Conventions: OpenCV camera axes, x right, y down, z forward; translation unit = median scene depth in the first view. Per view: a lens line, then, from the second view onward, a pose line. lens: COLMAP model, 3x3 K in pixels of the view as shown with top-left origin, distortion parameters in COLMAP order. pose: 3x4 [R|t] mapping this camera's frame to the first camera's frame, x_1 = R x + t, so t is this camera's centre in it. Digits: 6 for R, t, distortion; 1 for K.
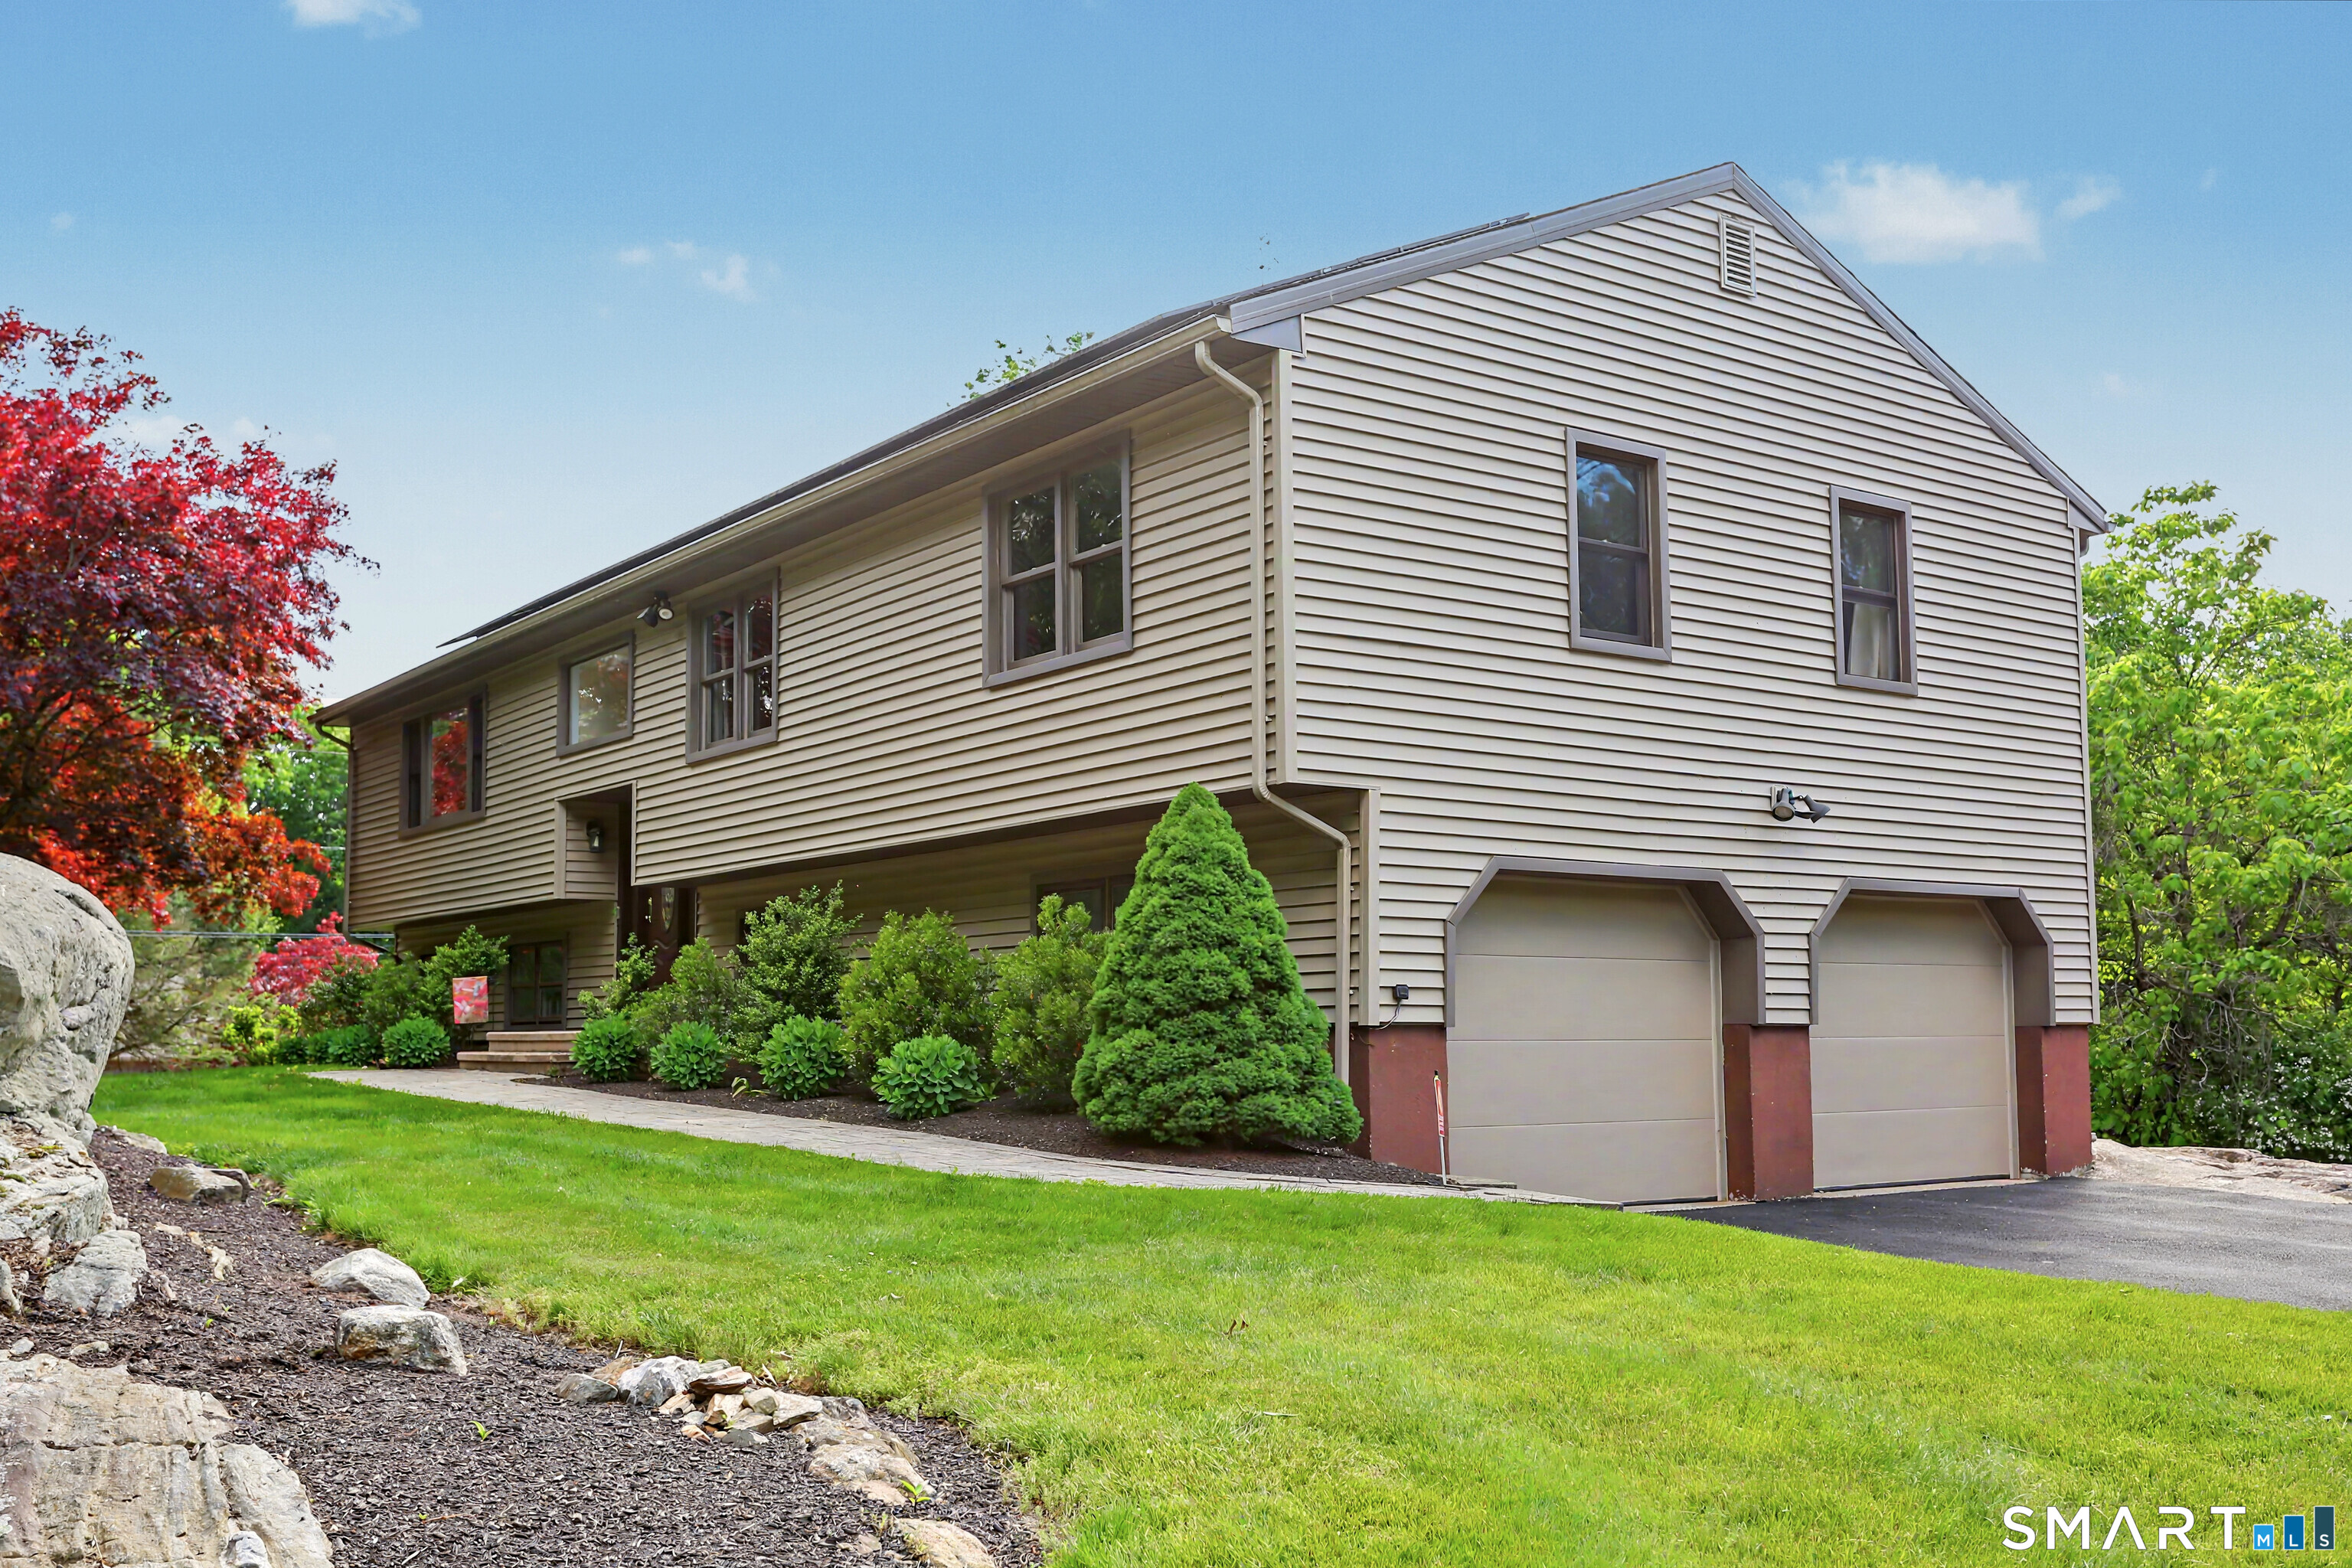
lens RADIAL K [[2193.6, 0, 1169.9], [0, 2193.6, 791.6], [0, 0, 1]] dist [-0.011820, -0.003868]
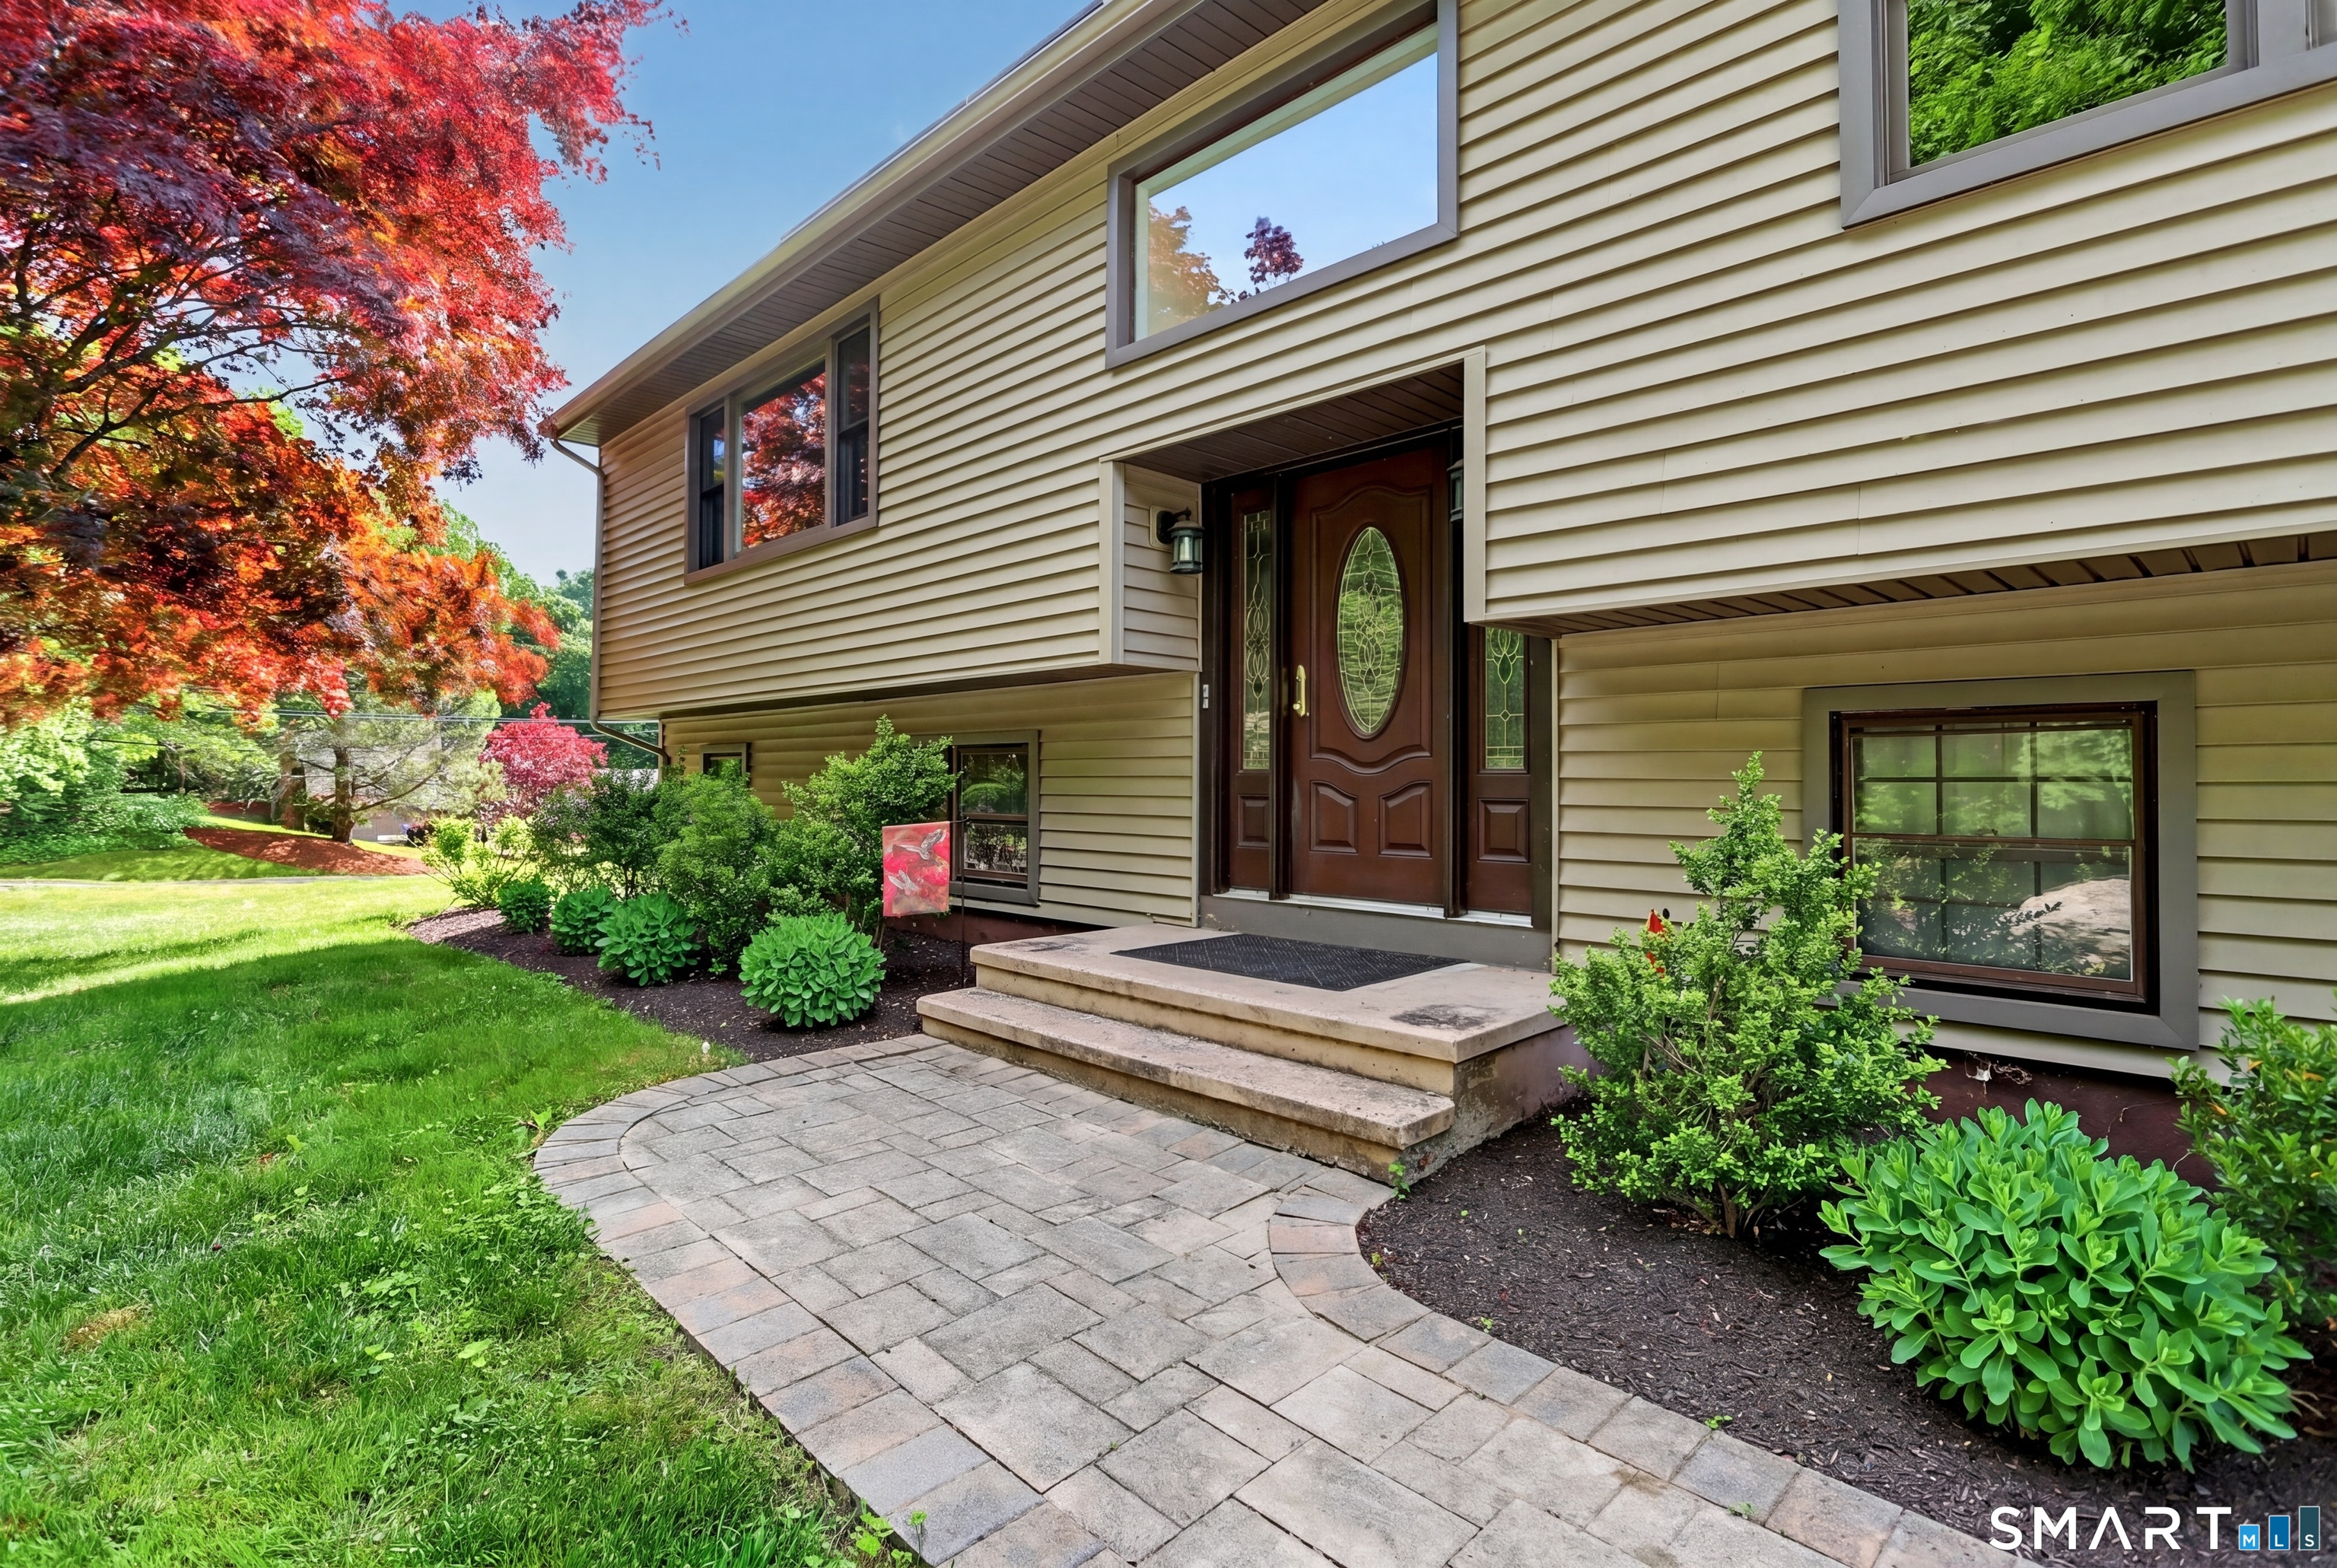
lens RADIAL K [[1104.2, 0, 1174.0], [0, 1104.2, 750.1], [0, 0, 1]] dist [-0.015455, -0.000122]
pose [[0.987106, 0.017428, 0.159114, -0.339554], [-0.030752, 0.996185, 0.081665, 0.053002], [-0.157084, -0.085505, 0.983877, 0.846493]]
